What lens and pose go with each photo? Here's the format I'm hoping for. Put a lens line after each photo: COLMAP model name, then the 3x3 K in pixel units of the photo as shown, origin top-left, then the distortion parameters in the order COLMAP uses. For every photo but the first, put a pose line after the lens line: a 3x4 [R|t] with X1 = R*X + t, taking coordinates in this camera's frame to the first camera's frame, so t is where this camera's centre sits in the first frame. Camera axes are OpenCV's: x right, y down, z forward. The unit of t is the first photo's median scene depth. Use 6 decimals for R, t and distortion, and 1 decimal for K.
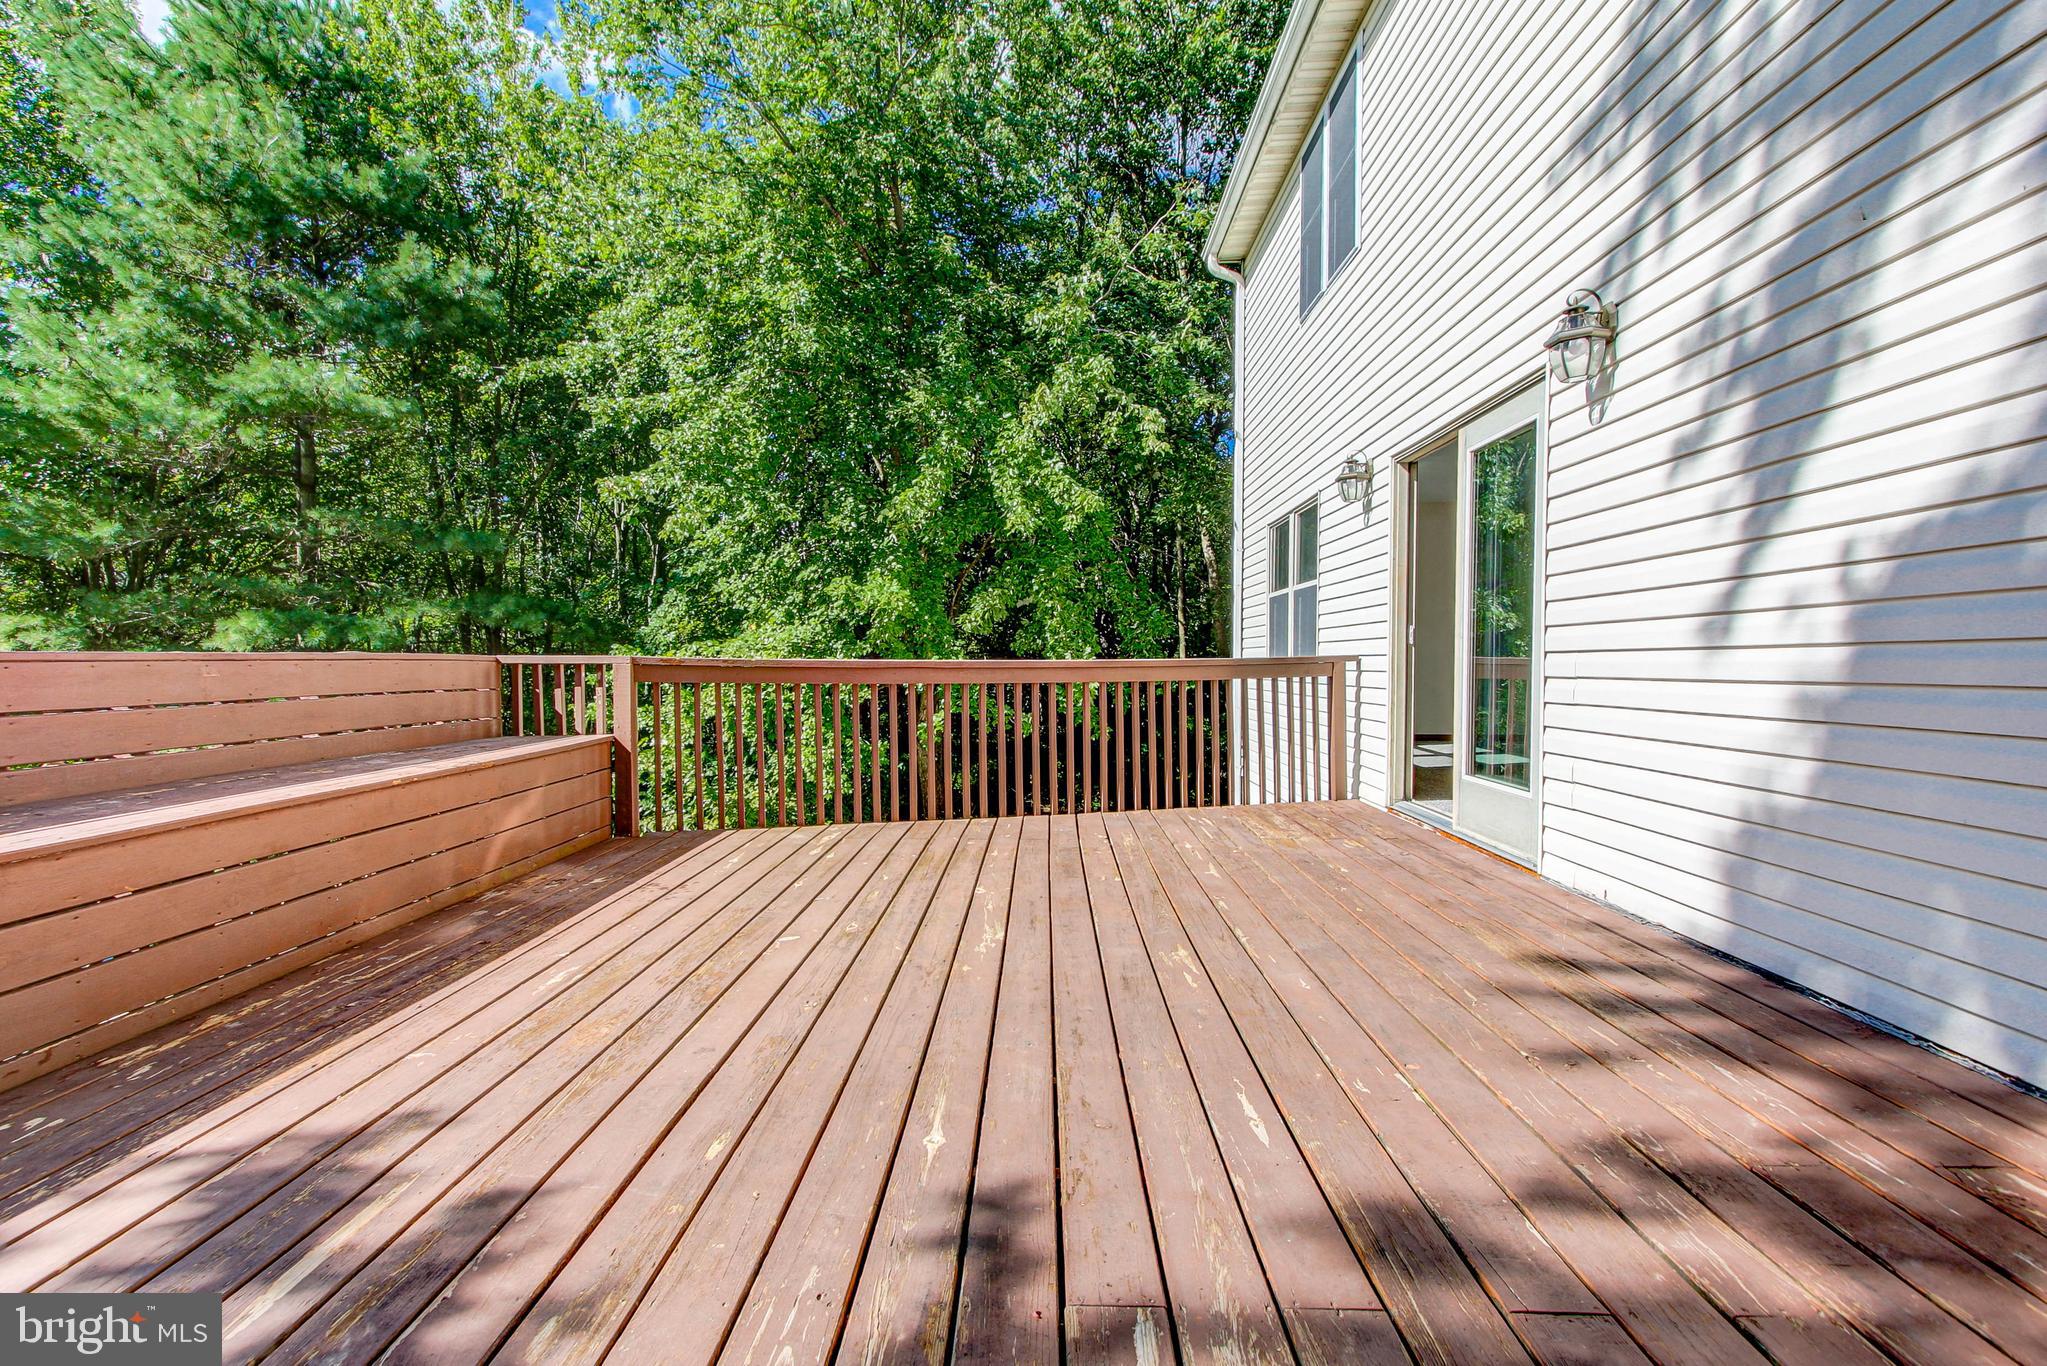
lens RADIAL K [[965.3, 0, 1019.5], [0, 965.3, 679.3], [0, 0, 1]] dist [-0.003535, -0.000168]
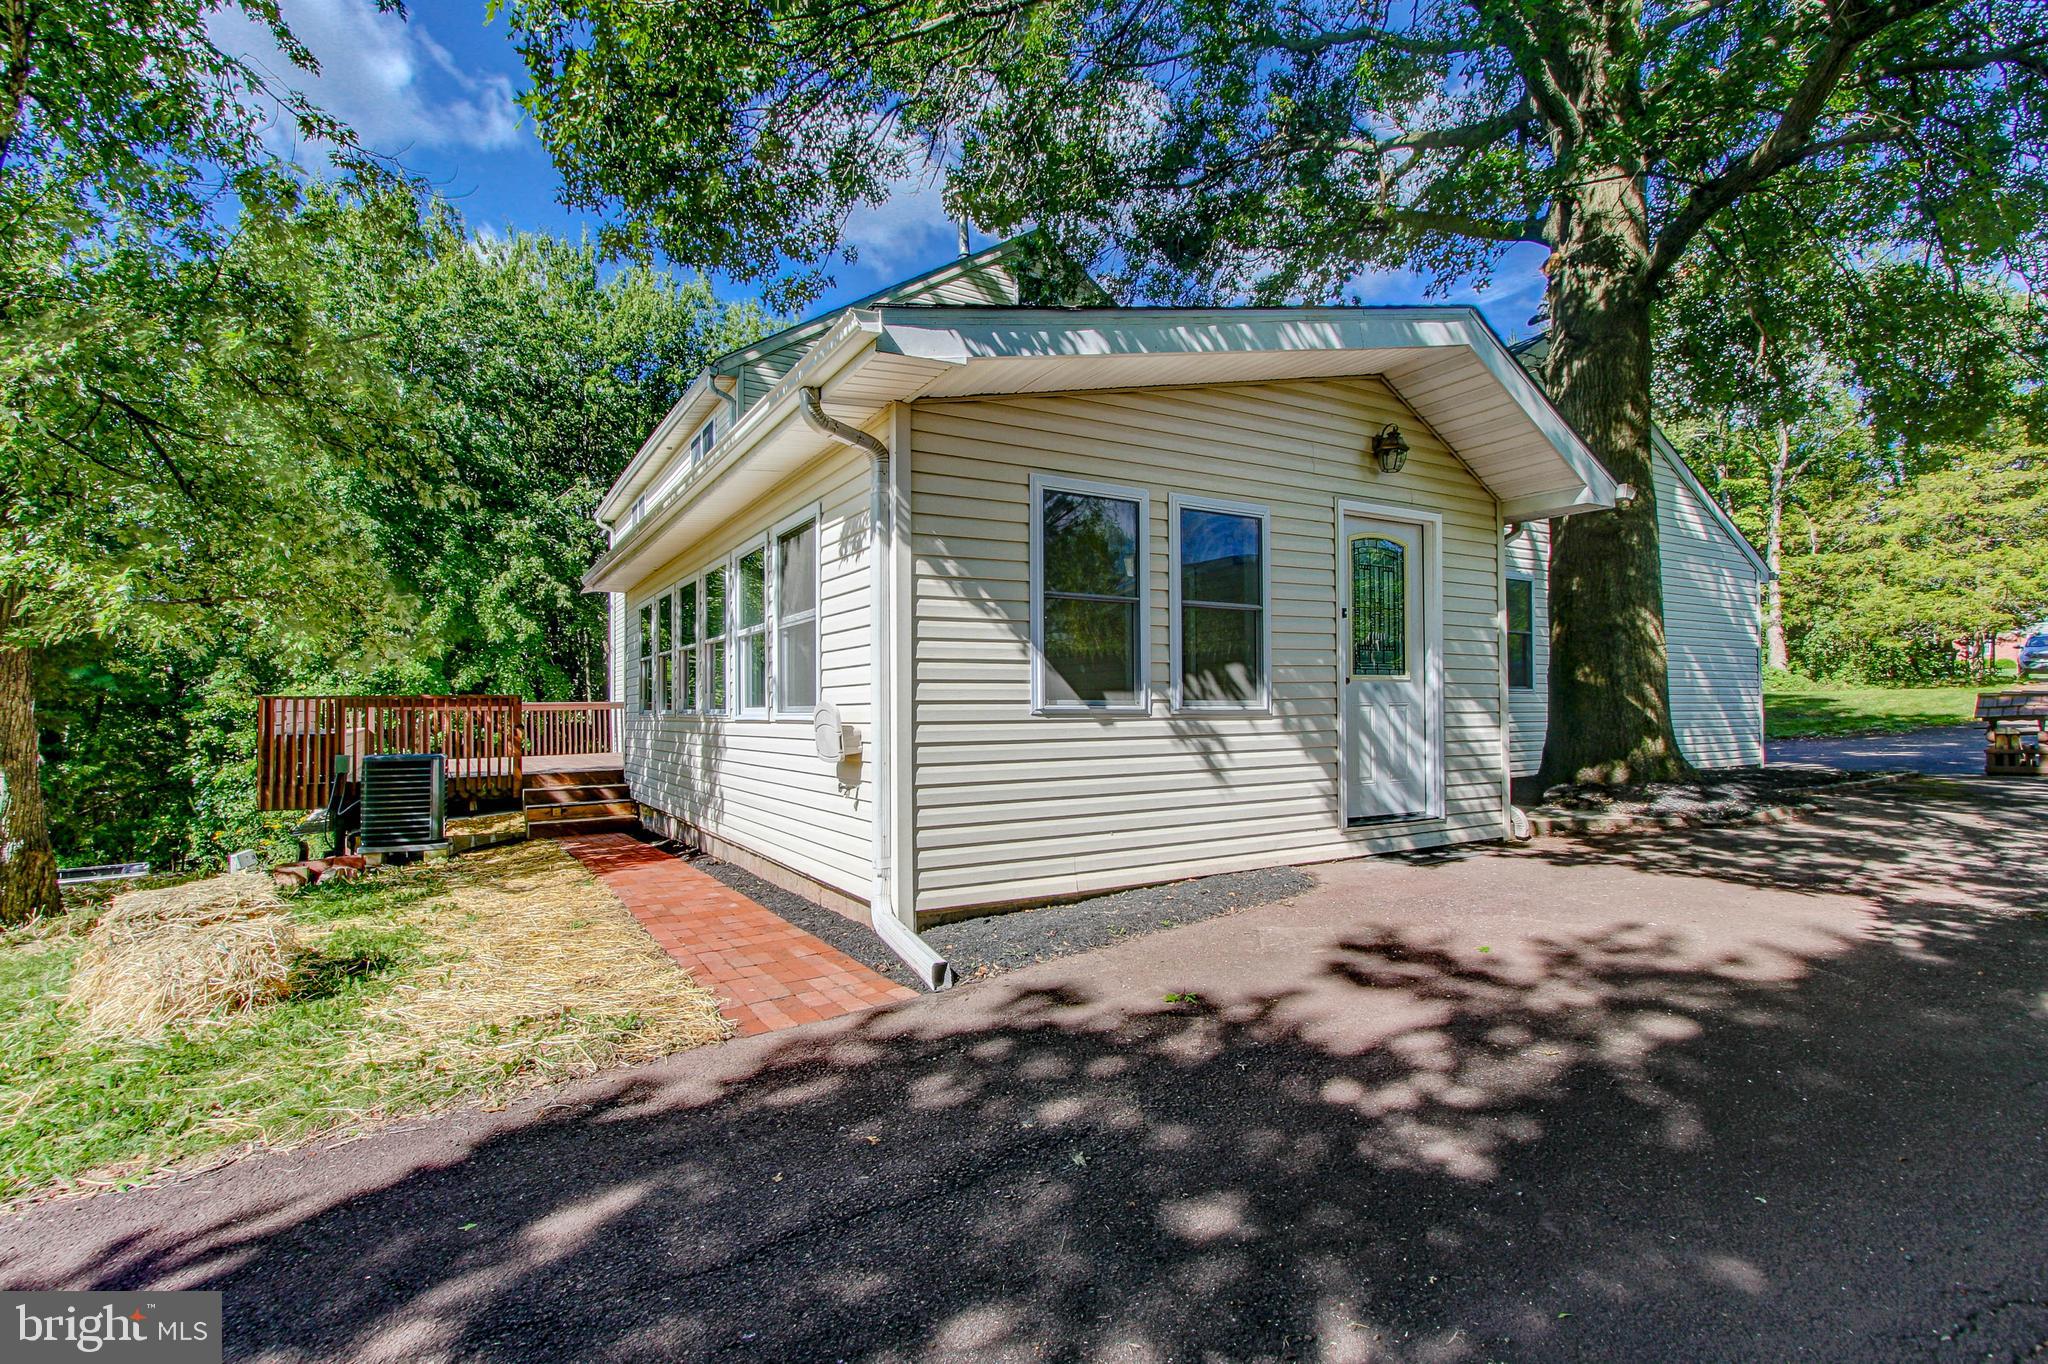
lens RADIAL K [[965.8, 0, 1008.3], [0, 965.8, 684.6], [0, 0, 1]] dist [-0.003535, -0.000168]
pose [[0.844557, 0.009462, 0.535382, -0.169159], [0.013554, 0.999146, -0.039039, 0.036693], [-0.535294, 0.040227, 0.843707, -1.301015]]
